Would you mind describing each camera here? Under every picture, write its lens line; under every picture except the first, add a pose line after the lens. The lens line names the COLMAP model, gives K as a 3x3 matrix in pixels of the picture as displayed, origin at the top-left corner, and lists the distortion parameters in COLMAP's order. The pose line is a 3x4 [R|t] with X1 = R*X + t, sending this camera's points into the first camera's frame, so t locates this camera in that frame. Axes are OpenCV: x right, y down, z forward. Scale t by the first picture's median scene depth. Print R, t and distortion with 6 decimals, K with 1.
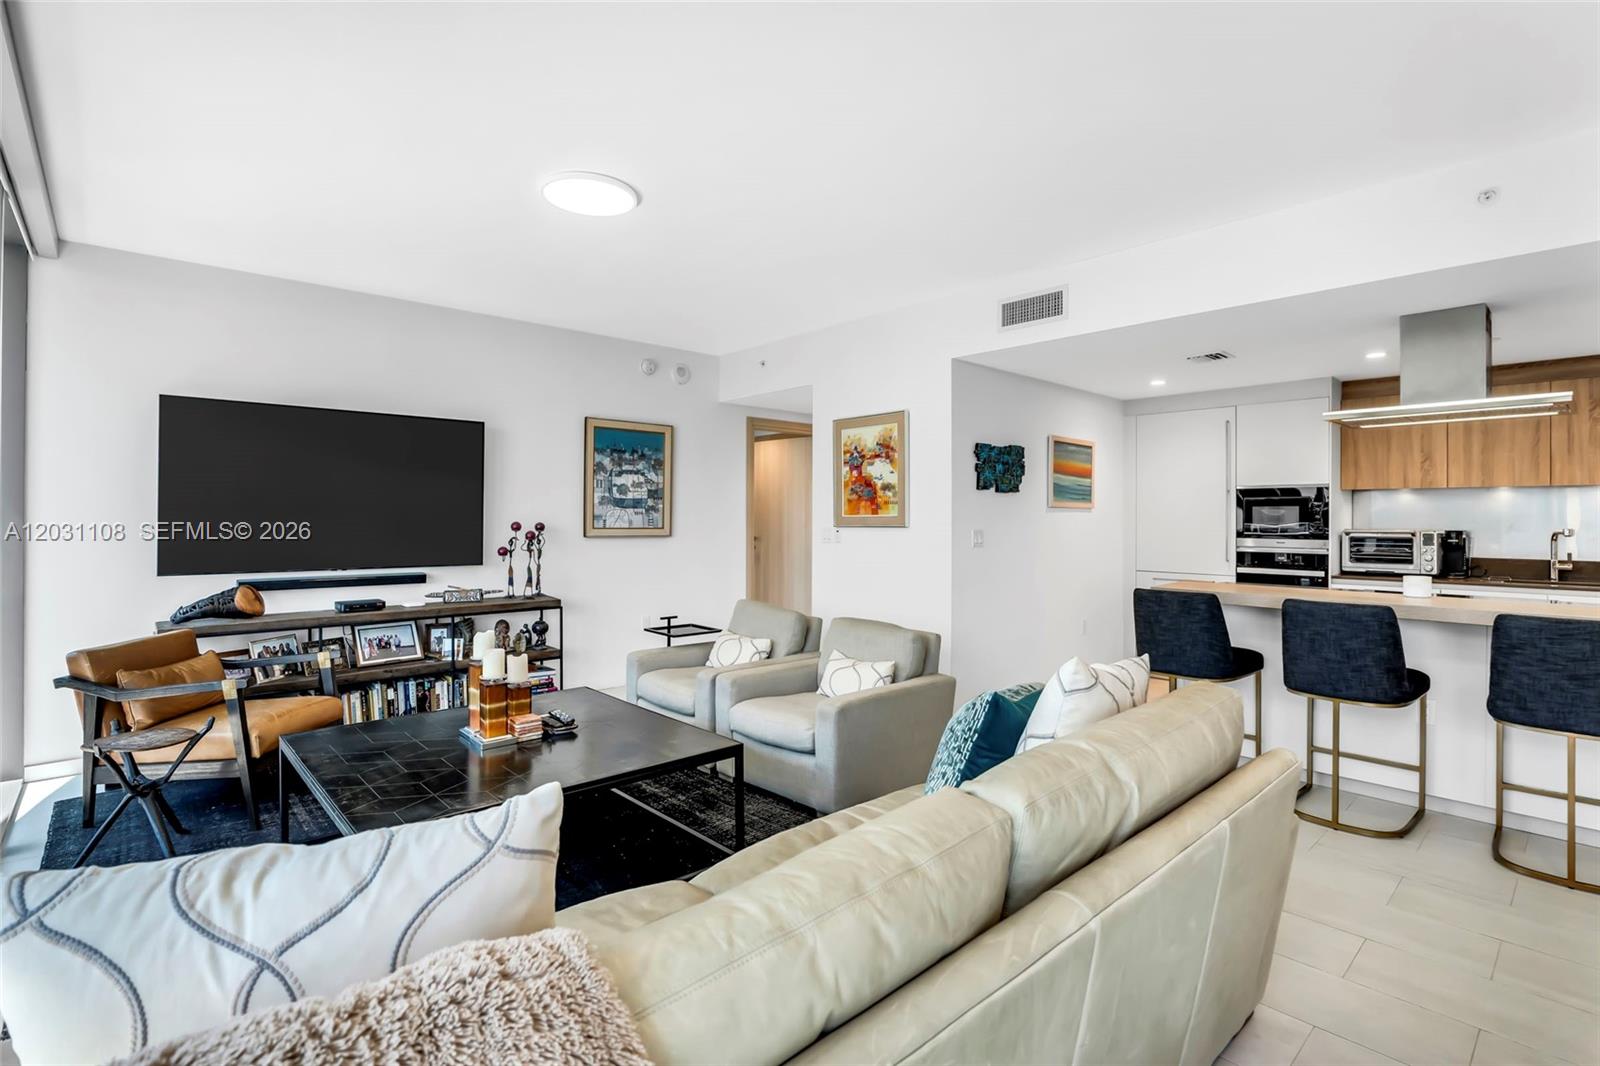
lens RADIAL K [[756.3, 0, 814.7], [0, 756.3, 517.1], [0, 0, 1]] dist [-0.022071, 0.002176]
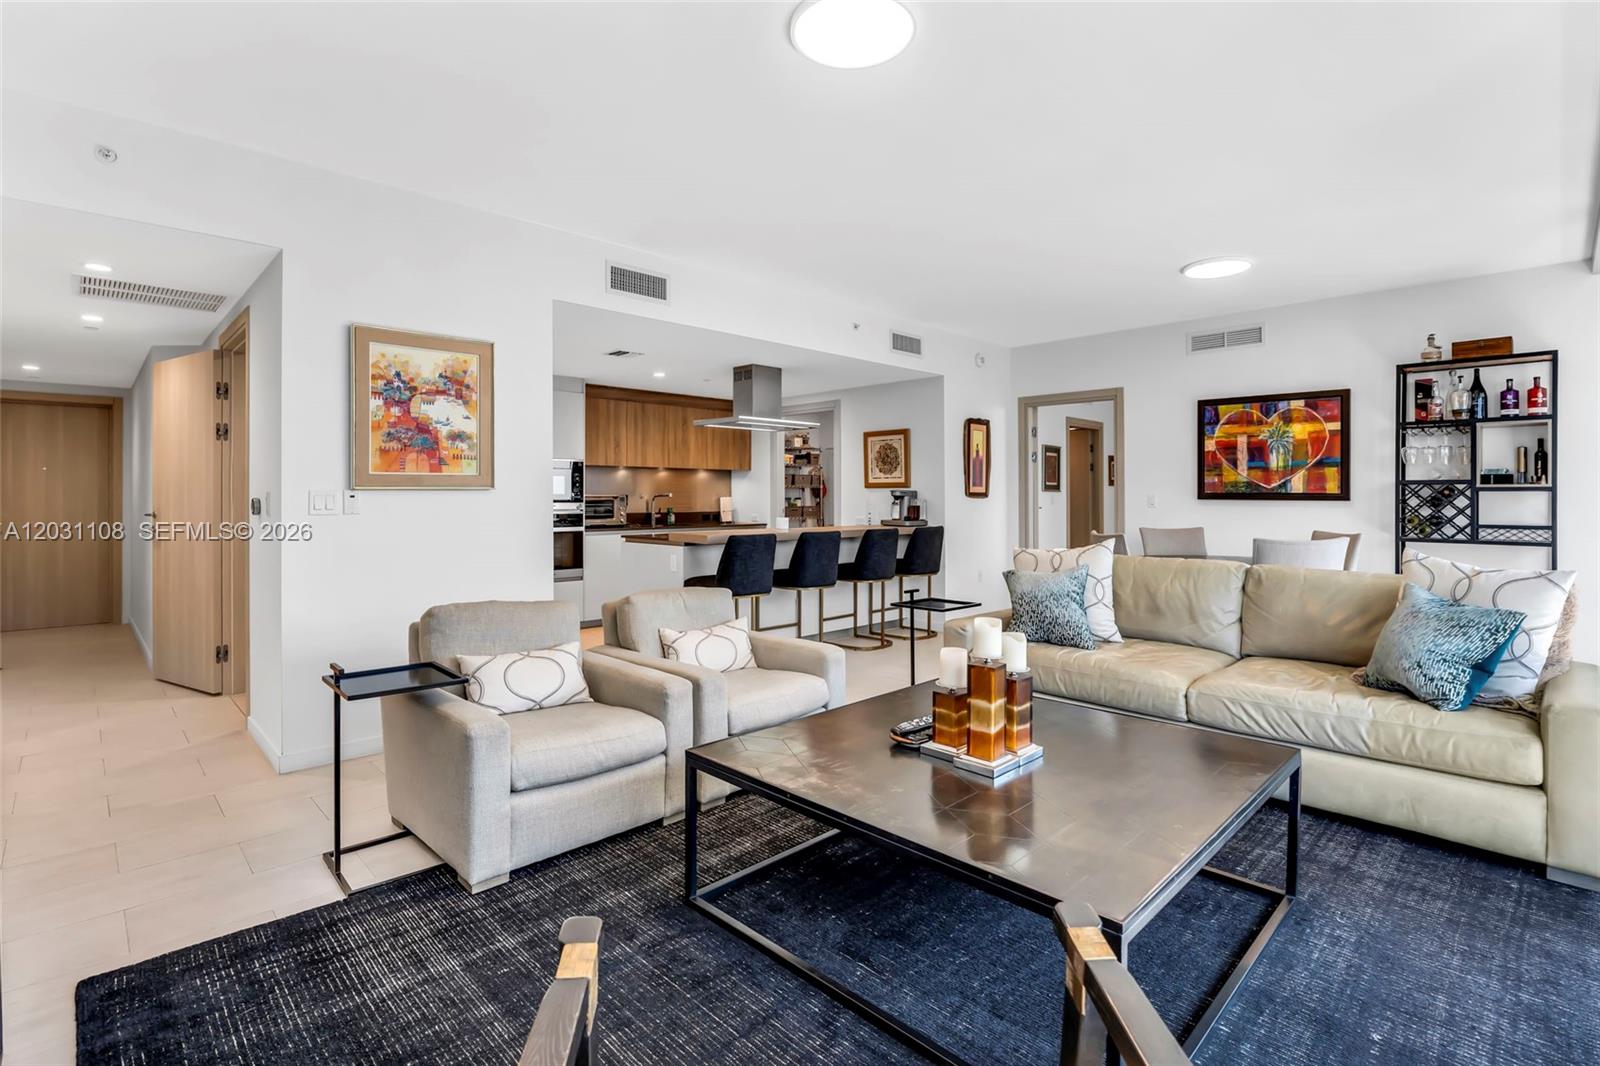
lens RADIAL K [[756.3, 0, 779.3], [0, 756.3, 493.9], [0, 0, 1]] dist [-0.022071, 0.002176]
pose [[-0.003494, 0.003394, 0.999988, -0.659887], [-0.001961, 0.999992, -0.003401, 0.019944], [-0.999992, -0.001973, -0.003488, 0.686825]]
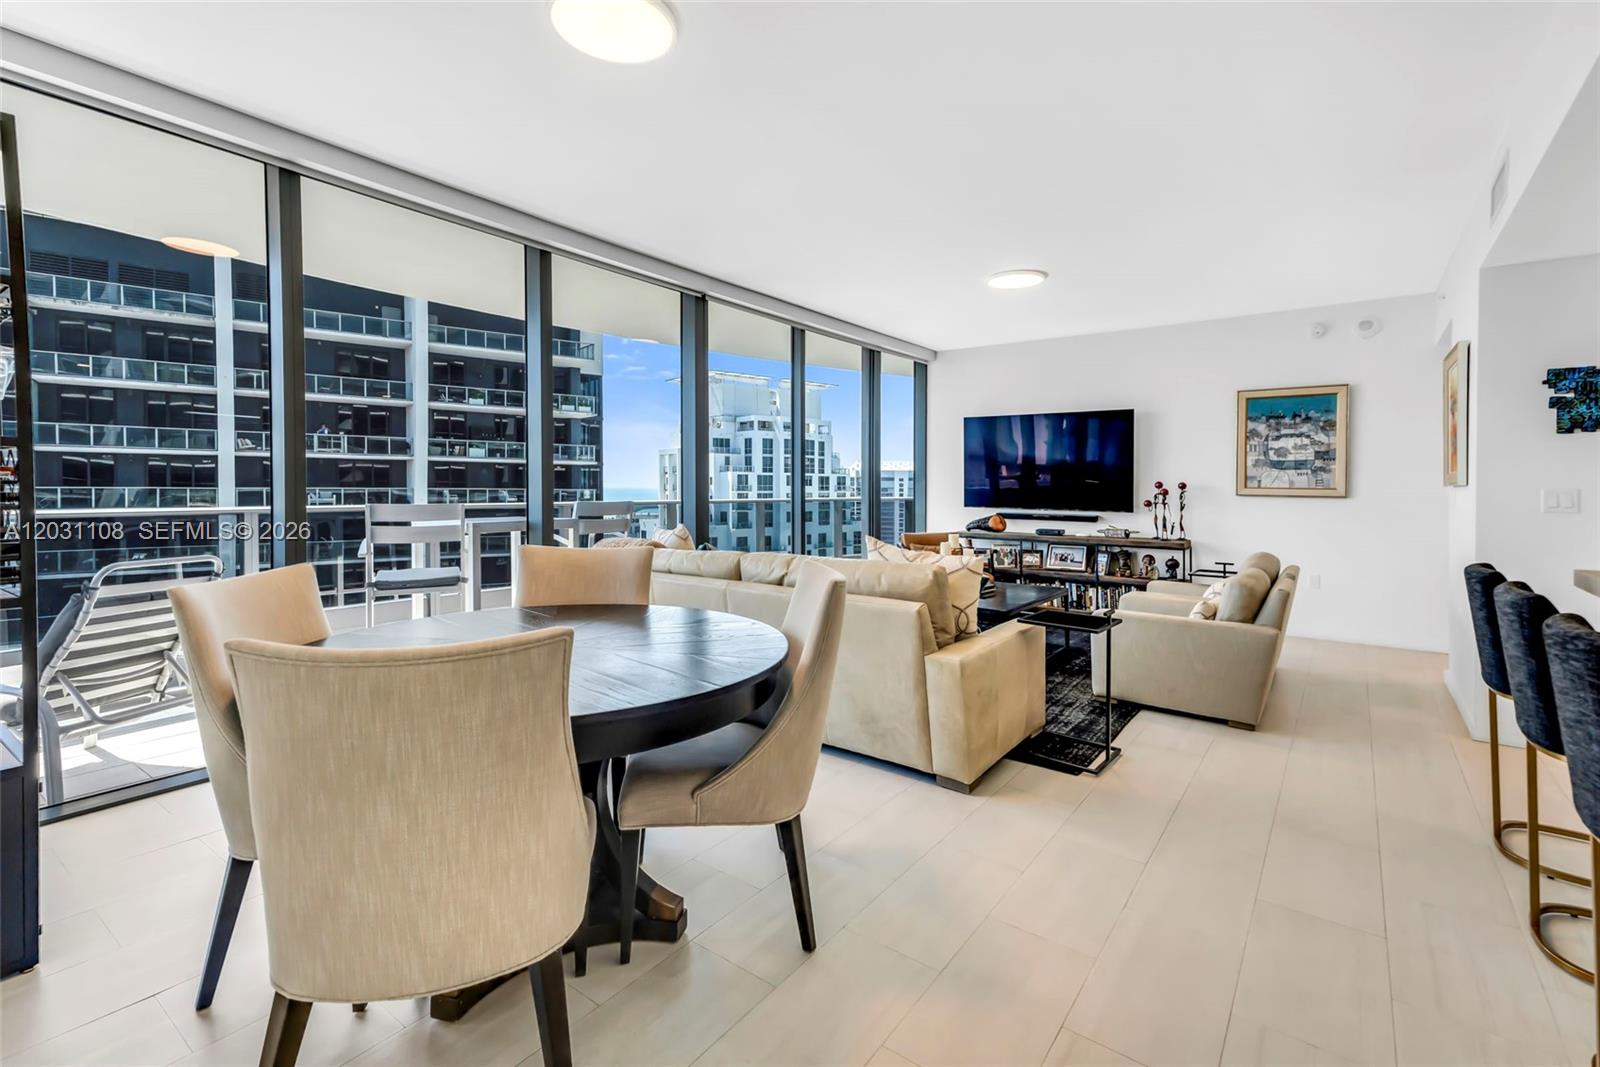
lens RADIAL K [[734.8, 0, 806.3], [0, 734.8, 485.2], [0, 0, 1]] dist [0.035254, 0.000762]
pose [[0.187031, 0.001699, -0.982353, 0.767455], [-0.006766, 0.999977, 0.000442, 0.016814], [0.982331, 0.006564, 0.187038, 0.155173]]
